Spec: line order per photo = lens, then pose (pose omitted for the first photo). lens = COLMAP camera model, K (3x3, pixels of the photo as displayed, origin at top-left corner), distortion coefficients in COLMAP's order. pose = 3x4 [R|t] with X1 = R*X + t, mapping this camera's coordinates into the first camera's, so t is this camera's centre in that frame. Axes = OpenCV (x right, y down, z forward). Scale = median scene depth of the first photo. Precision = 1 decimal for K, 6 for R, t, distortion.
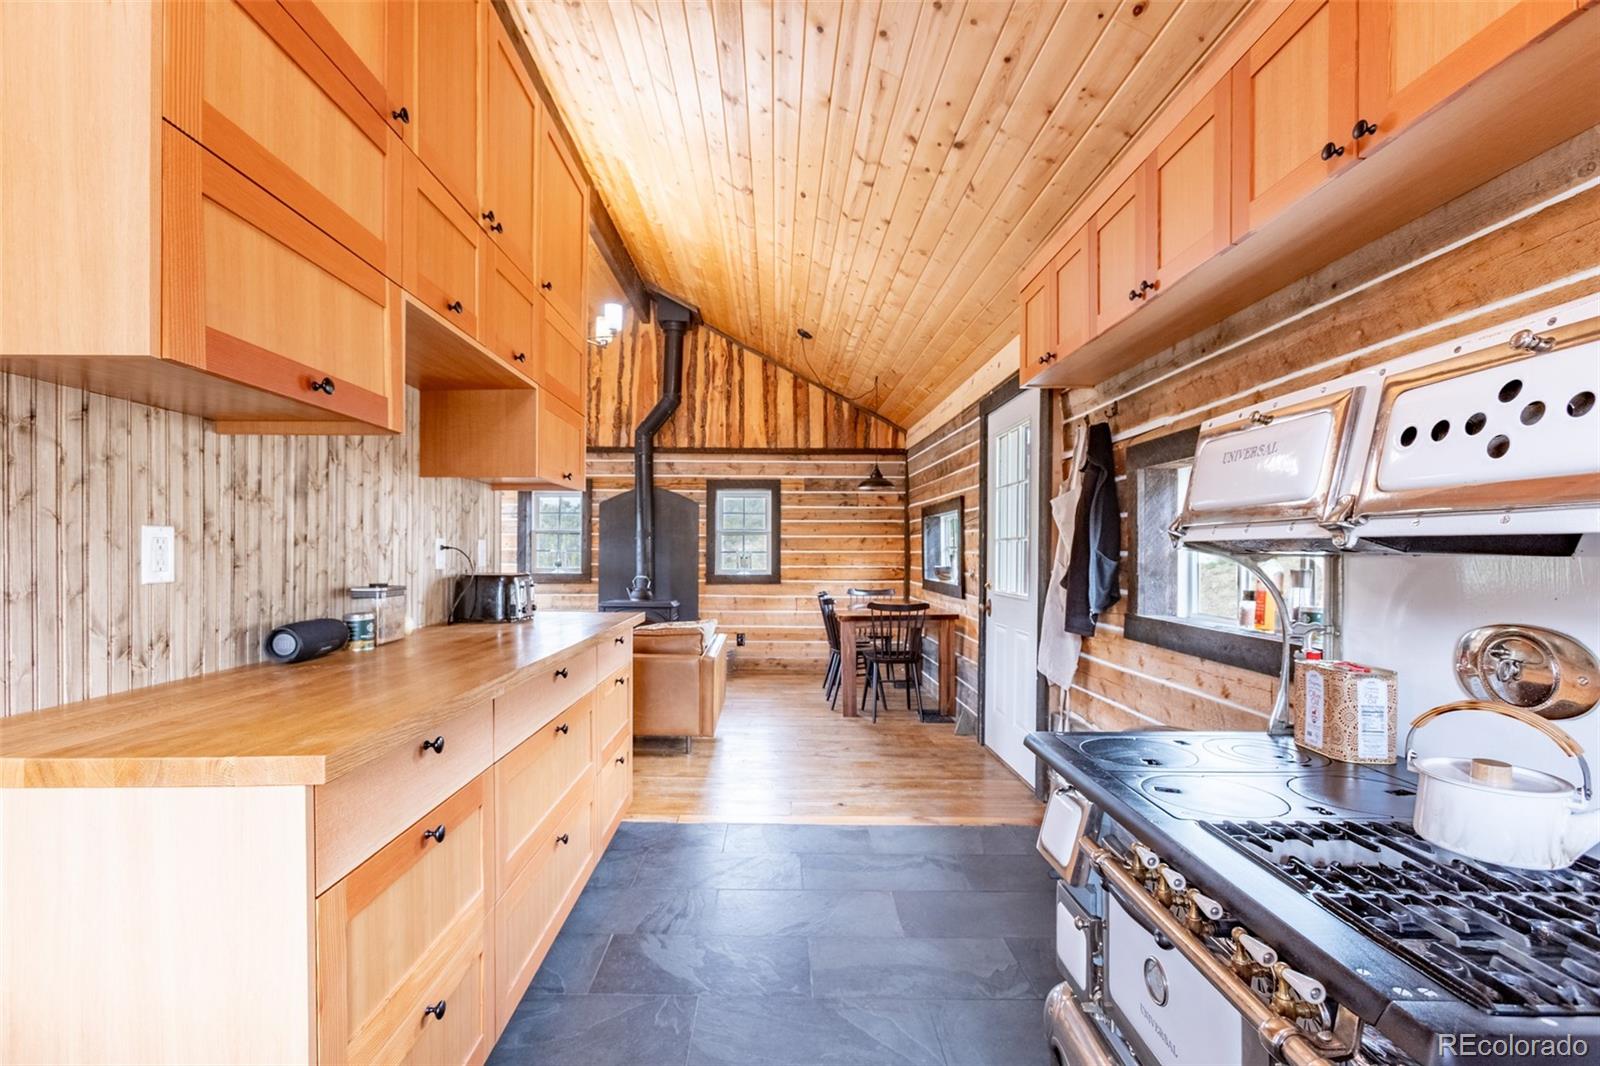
lens RADIAL K [[715.6, 0, 761.7], [0, 715.6, 550.0], [0, 0, 1]] dist [-0.014060, 0.010589]
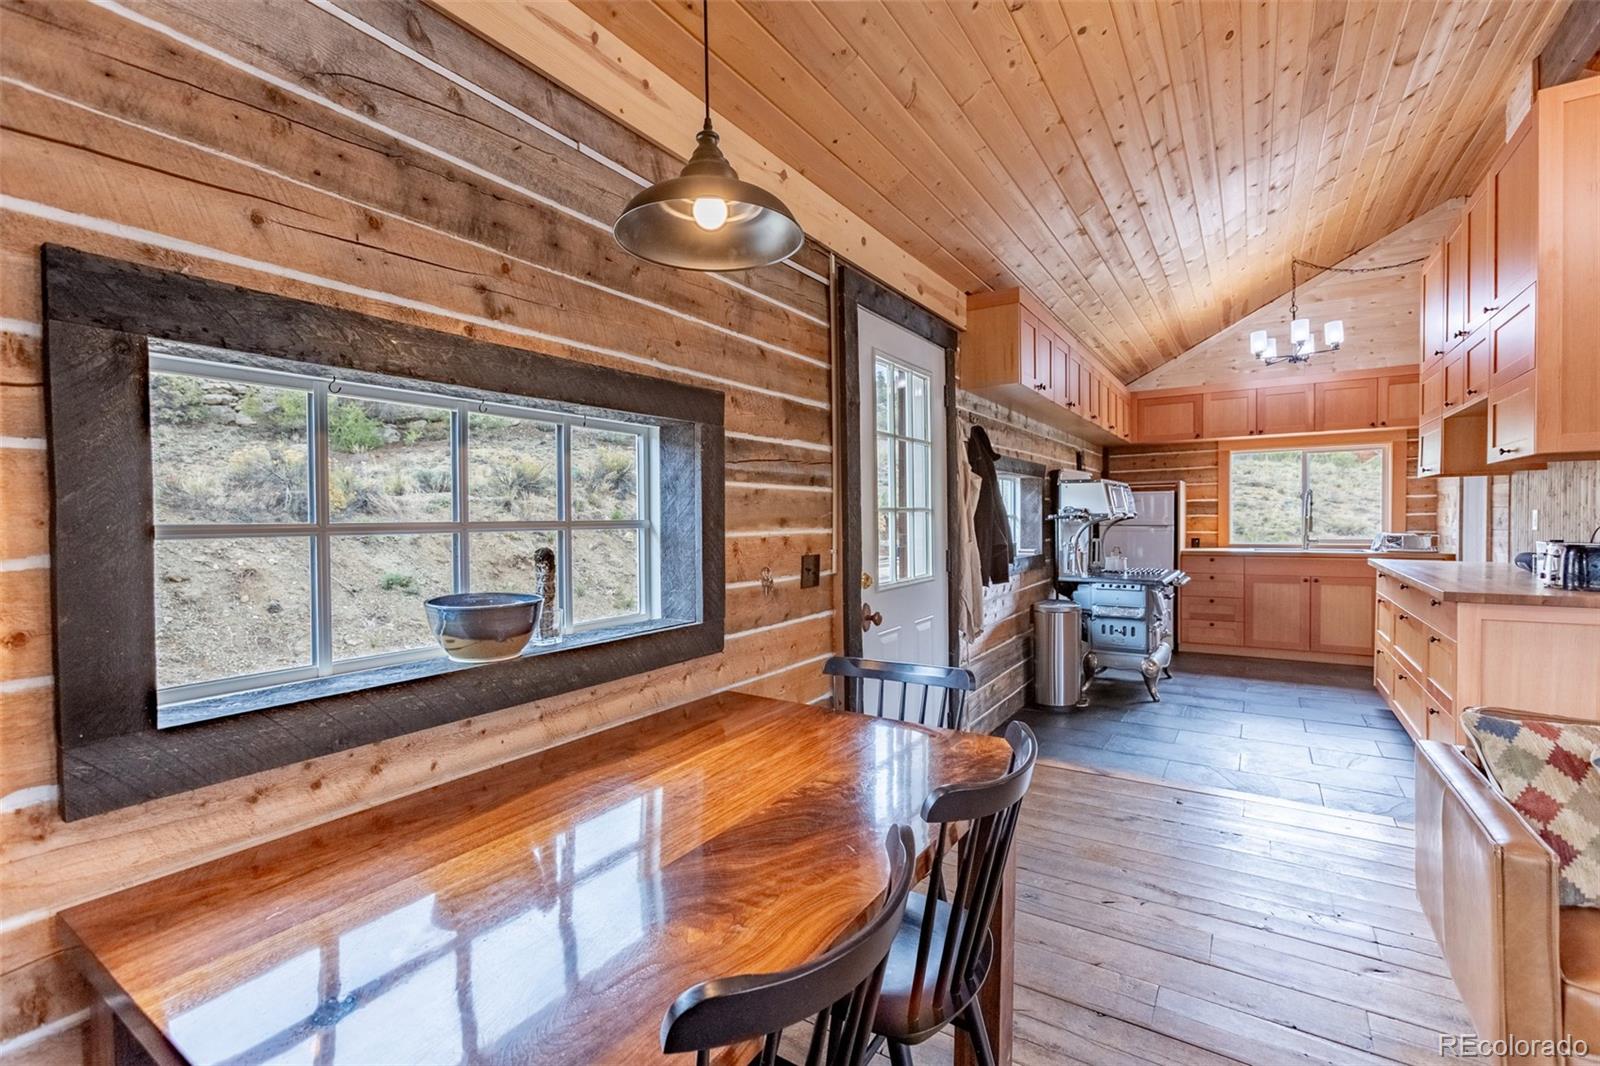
lens RADIAL K [[715.6, 0, 819.3], [0, 715.6, 531.0], [0, 0, 1]] dist [-0.014060, 0.010589]
pose [[-0.855071, -0.005458, 0.518482, 0.016092], [0.006122, 0.999769, 0.020621, -0.005311], [-0.518475, 0.020806, -0.854840, 0.932758]]
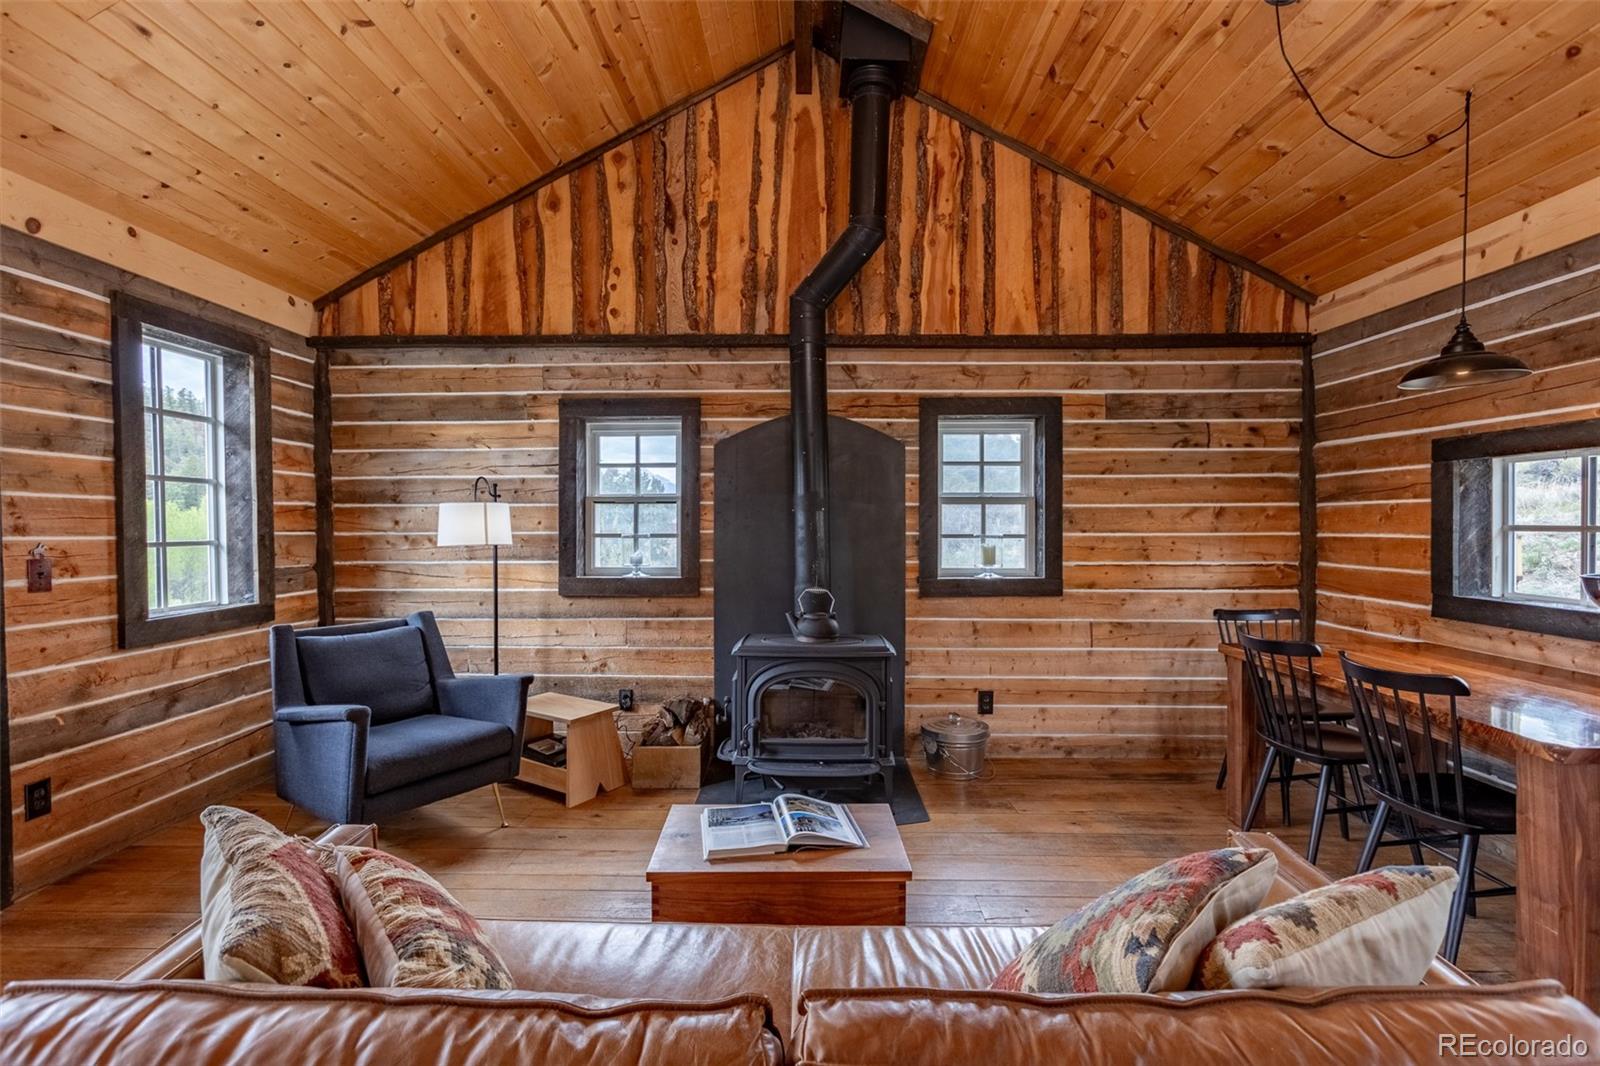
lens RADIAL K [[715.6, 0, 775.4], [0, 715.6, 535.9], [0, 0, 1]] dist [-0.014060, 0.010589]
pose [[0.999940, -0.005798, -0.009279, -0.180074], [0.005990, 0.999768, 0.020702, -0.008919], [0.009157, -0.020757, 0.999743, 0.479149]]
